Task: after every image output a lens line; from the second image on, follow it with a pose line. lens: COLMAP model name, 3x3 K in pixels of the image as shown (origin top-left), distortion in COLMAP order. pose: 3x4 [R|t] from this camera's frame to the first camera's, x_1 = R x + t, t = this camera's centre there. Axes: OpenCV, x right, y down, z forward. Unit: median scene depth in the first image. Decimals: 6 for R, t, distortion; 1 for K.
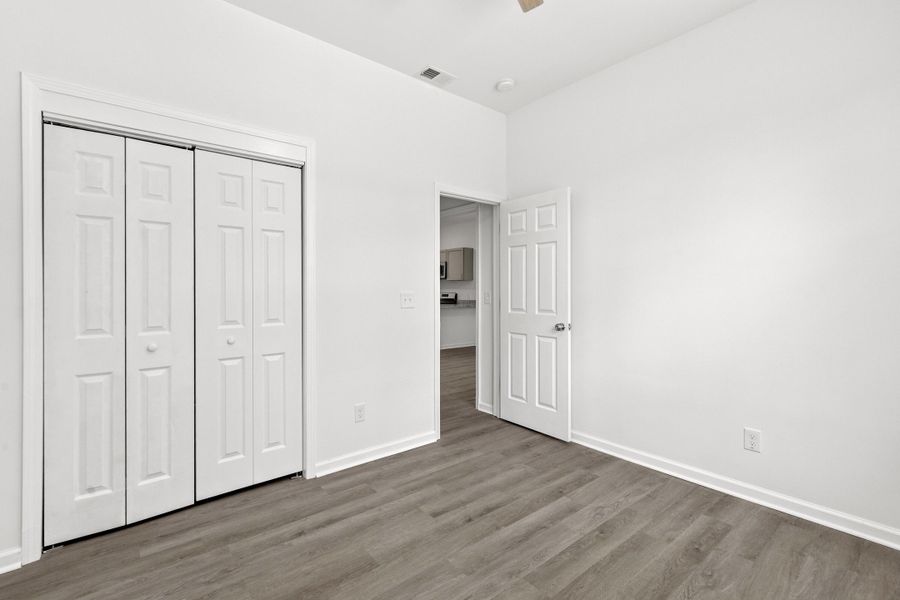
lens RADIAL K [[406.0, 0, 447.9], [0, 406.0, 286.9], [0, 0, 1]] dist [-0.000651, -0.000062]
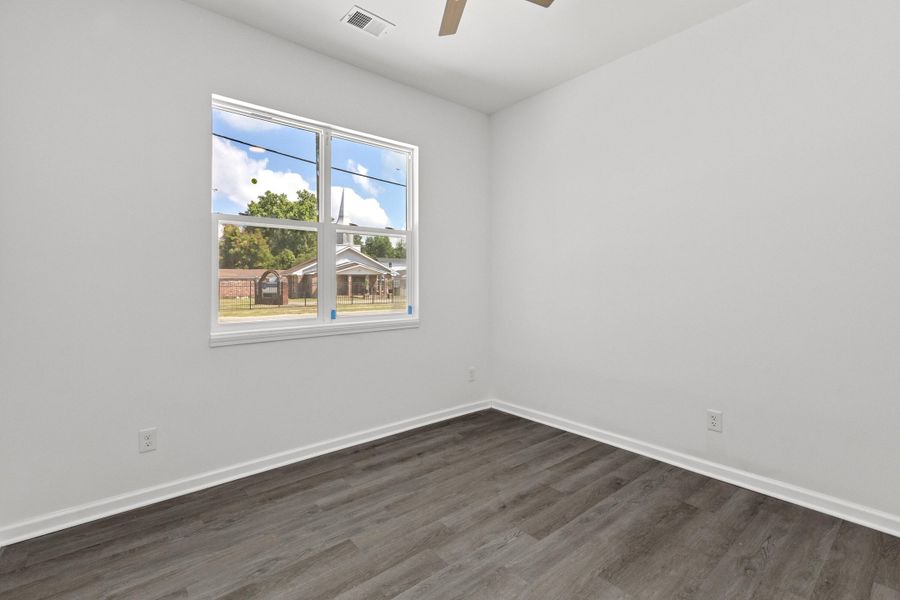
lens RADIAL K [[406.0, 0, 447.9], [0, 406.0, 286.9], [0, 0, 1]] dist [-0.000651, -0.000062]
pose [[-0.999866, 0.005046, -0.015572, 0.160659], [0.005088, 0.999984, -0.002655, 0.017370], [0.015559, -0.002734, -0.999875, 1.634234]]
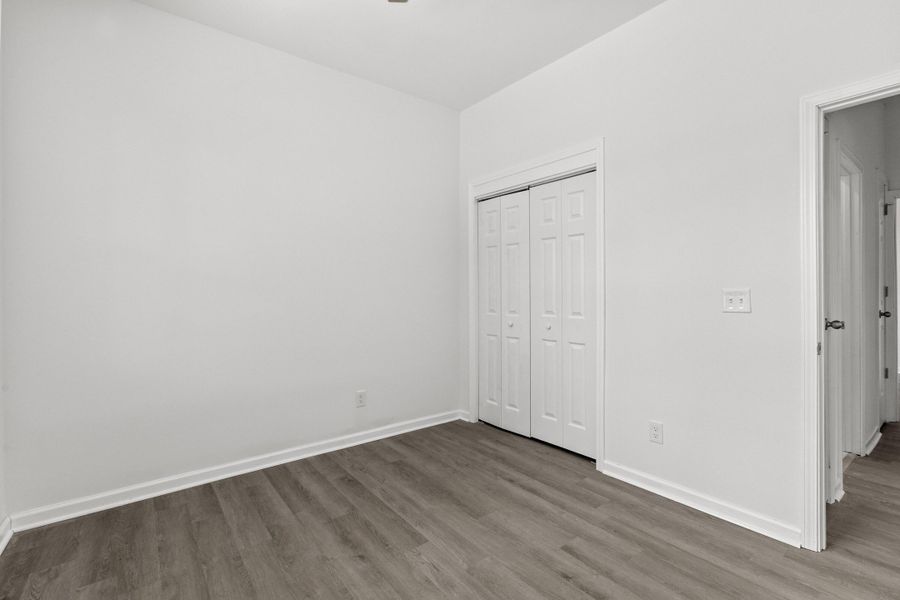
lens RADIAL K [[406.0, 0, 447.9], [0, 406.0, 286.9], [0, 0, 1]] dist [-0.000651, -0.000062]
pose [[-0.022387, -0.005264, -0.999736, 0.863888], [0.010693, 0.999928, -0.005505, 0.011930], [0.999692, -0.010813, -0.022329, 0.803426]]
